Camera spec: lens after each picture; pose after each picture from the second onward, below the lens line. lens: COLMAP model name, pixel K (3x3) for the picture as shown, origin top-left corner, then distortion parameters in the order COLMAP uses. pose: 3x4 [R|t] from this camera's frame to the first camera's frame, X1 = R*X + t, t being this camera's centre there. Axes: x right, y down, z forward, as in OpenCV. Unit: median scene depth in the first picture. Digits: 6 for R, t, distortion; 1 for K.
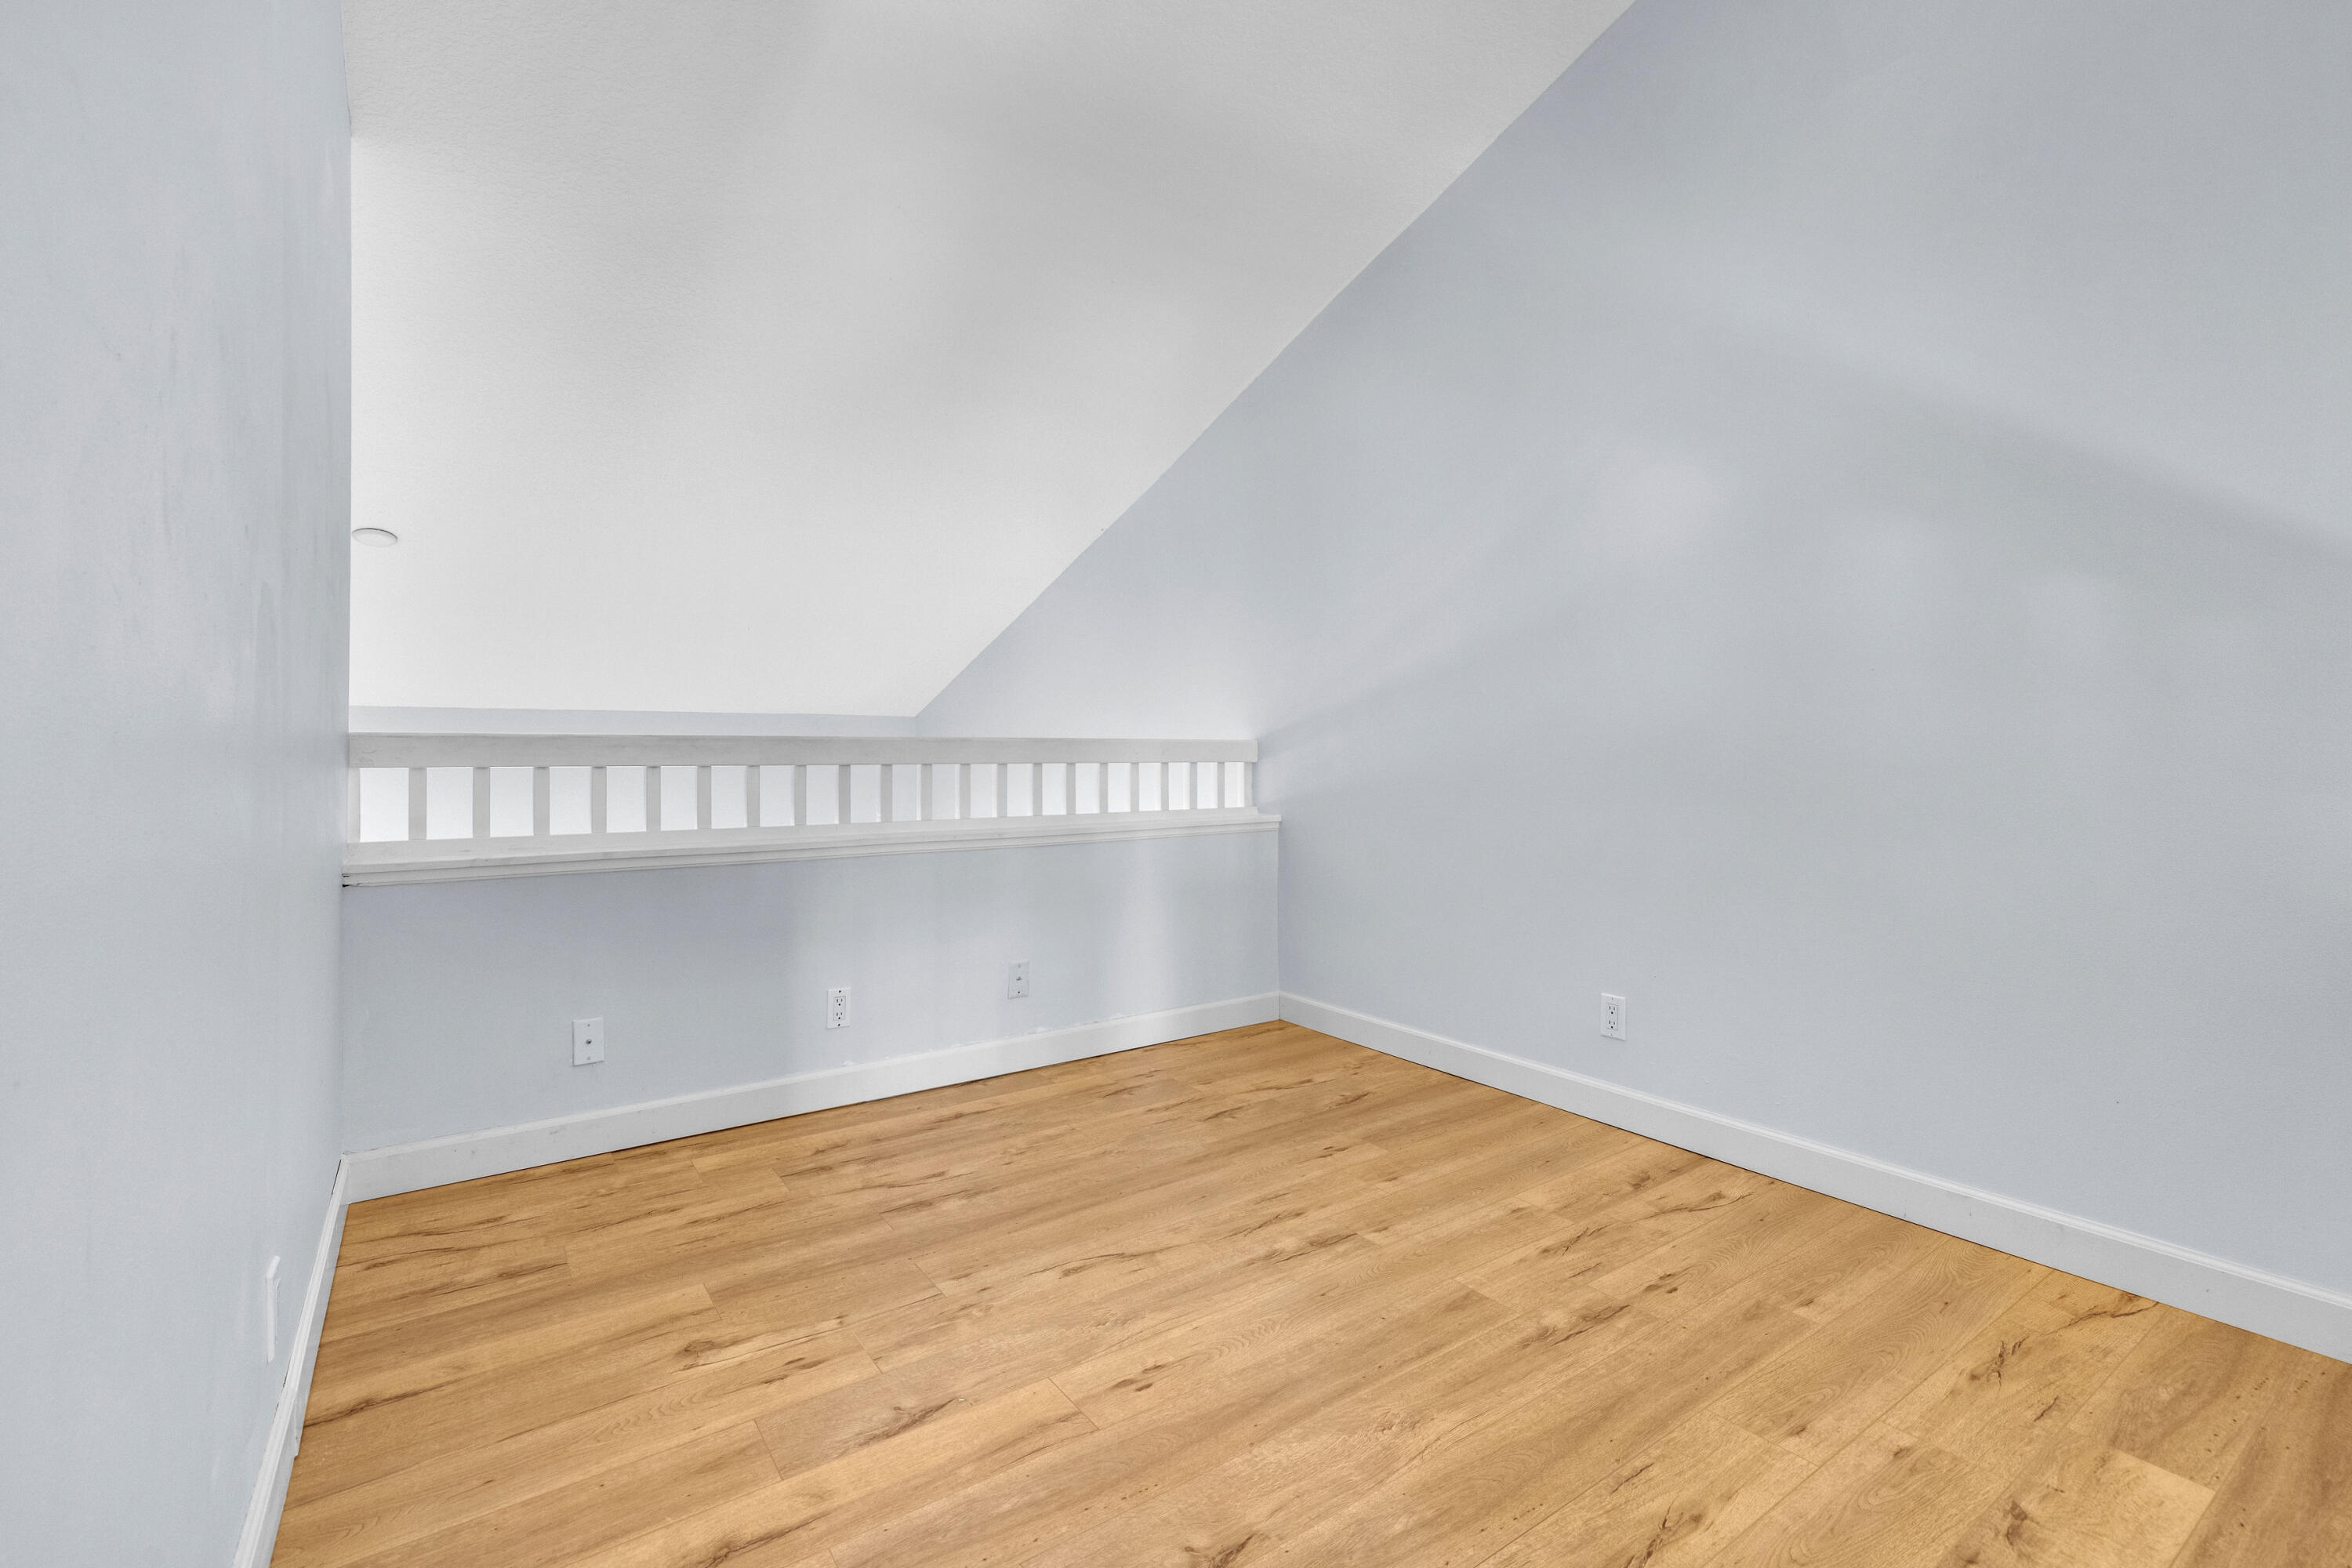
lens RADIAL K [[994.6, 0, 1184.6], [0, 994.6, 742.8], [0, 0, 1]] dist [0.002191, 0.000490]
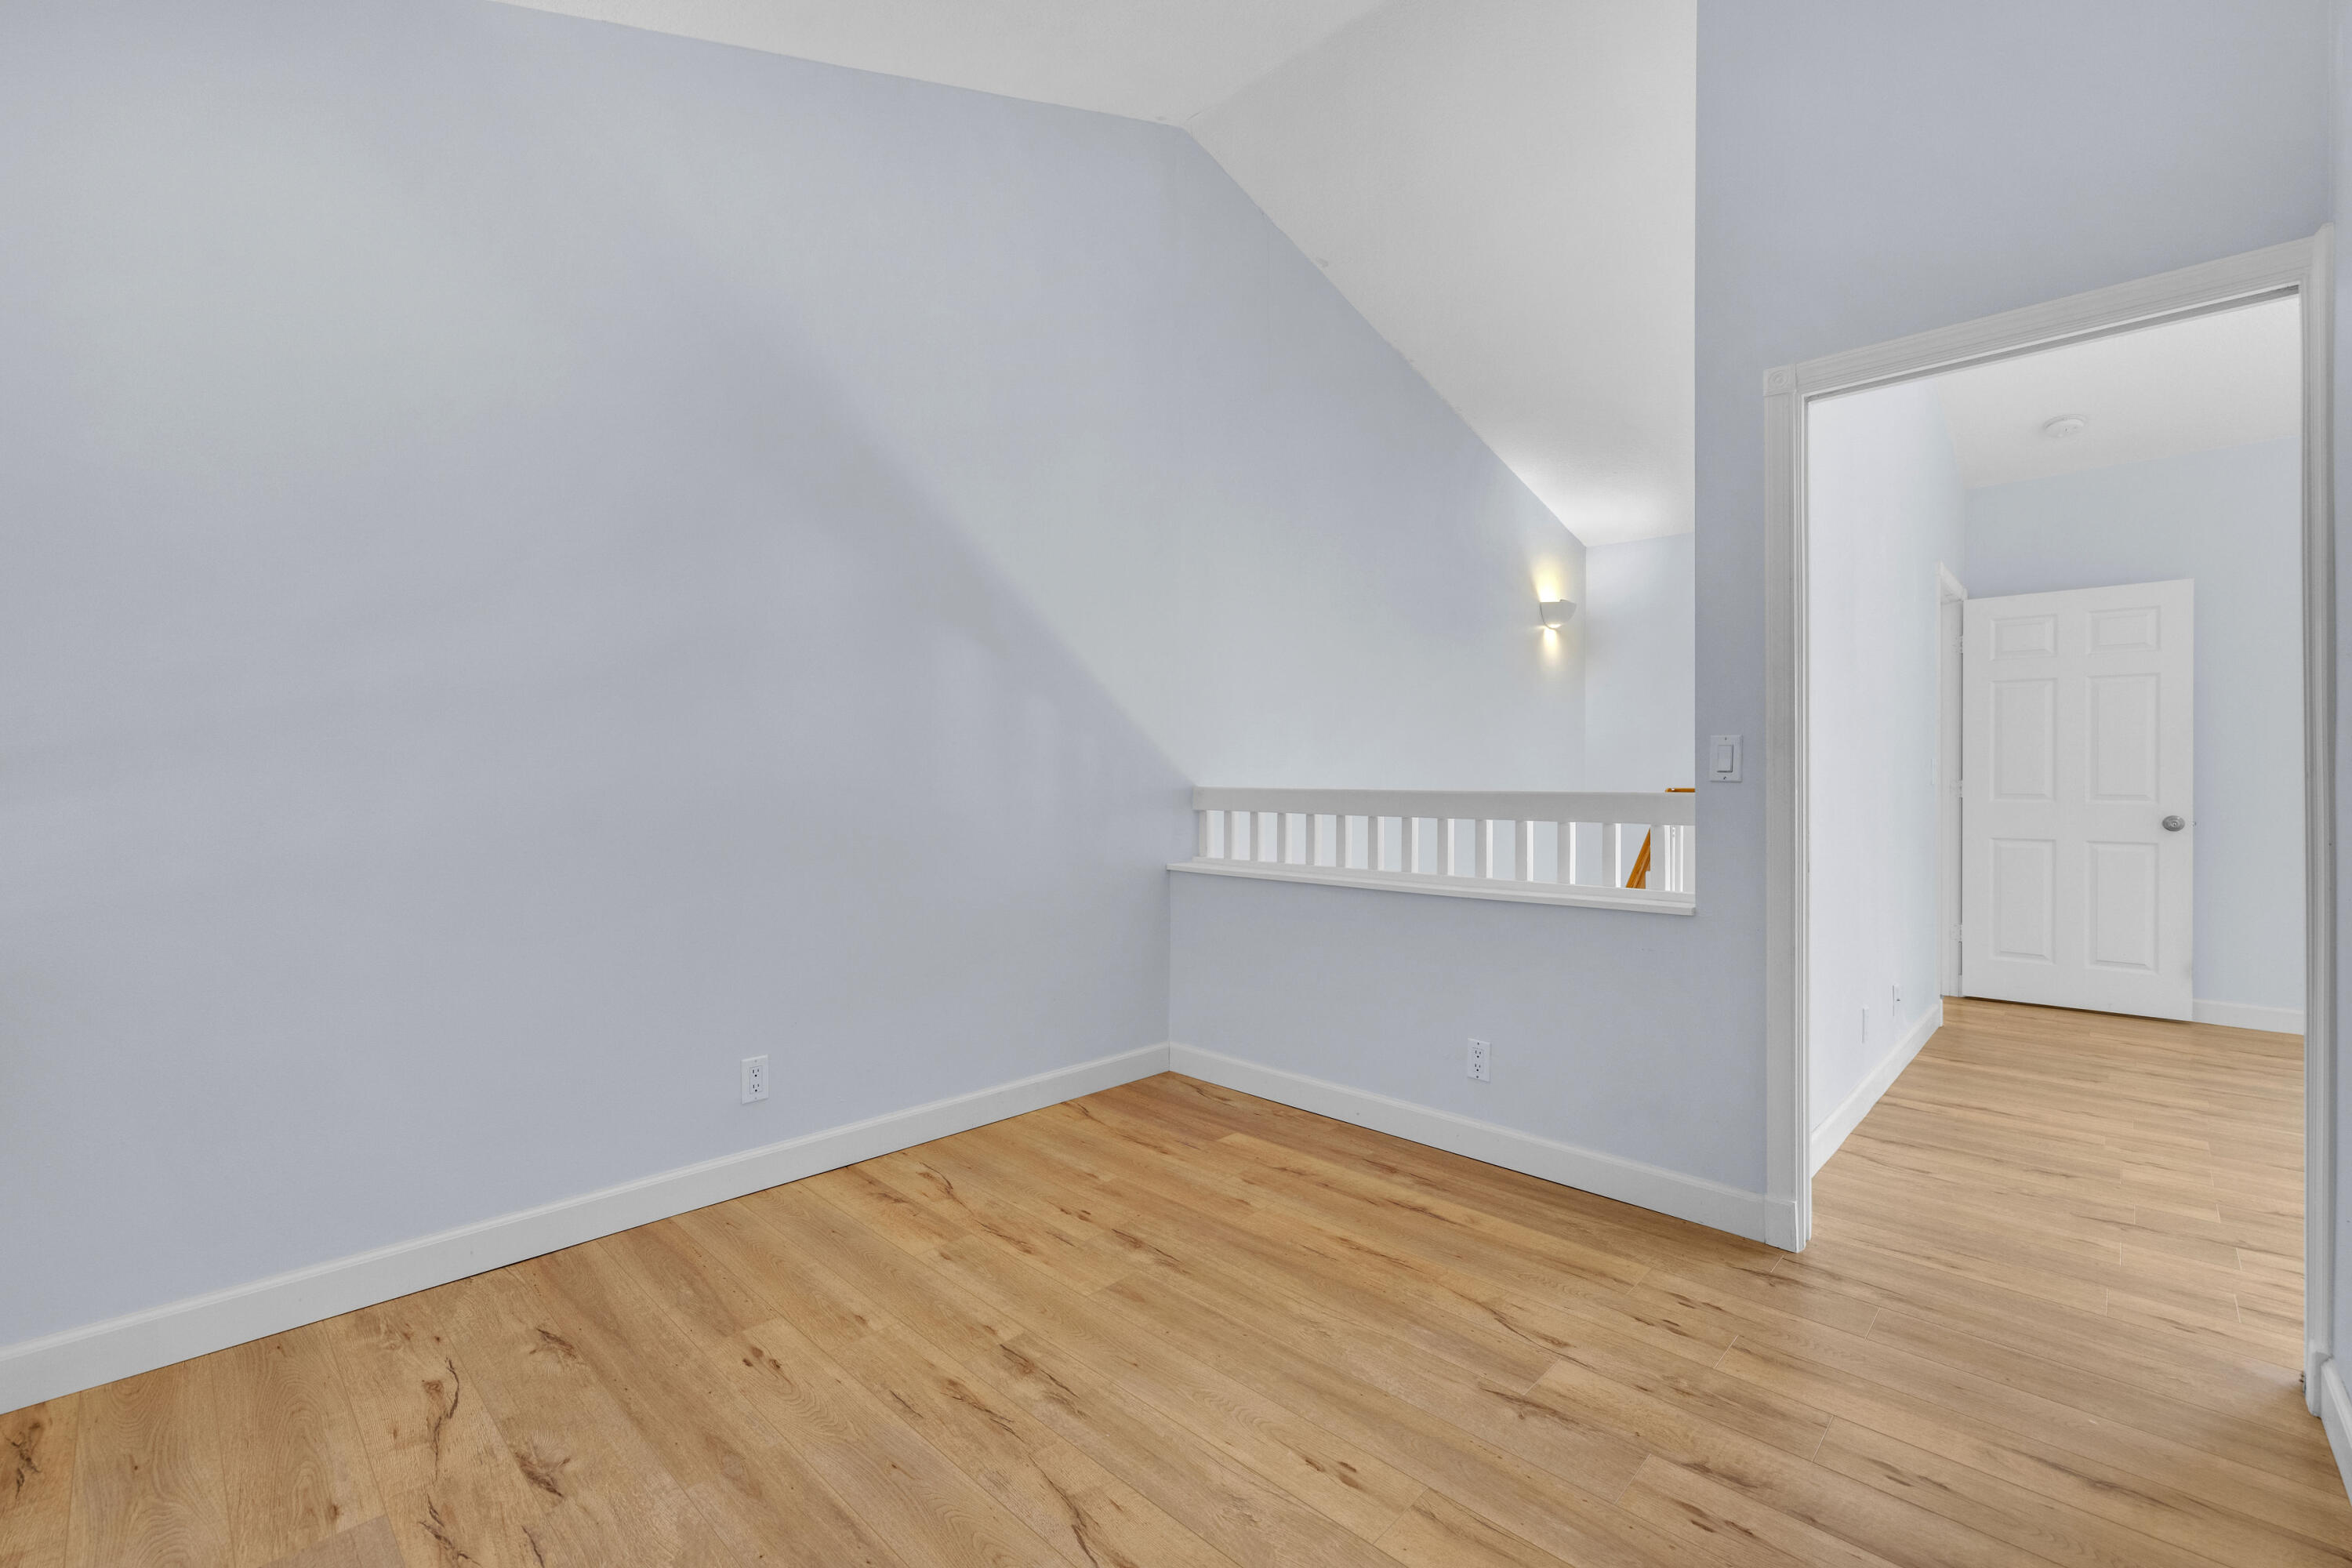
lens RADIAL K [[989.4, 0, 1162.0], [0, 989.4, 771.5], [0, 0, 1]] dist [-0.000205, 0.000542]
pose [[-0.151285, 0.012171, 0.988415, -0.761773], [-0.010747, 0.999845, -0.013956, -0.003495], [-0.988432, -0.012734, -0.151130, 1.053823]]
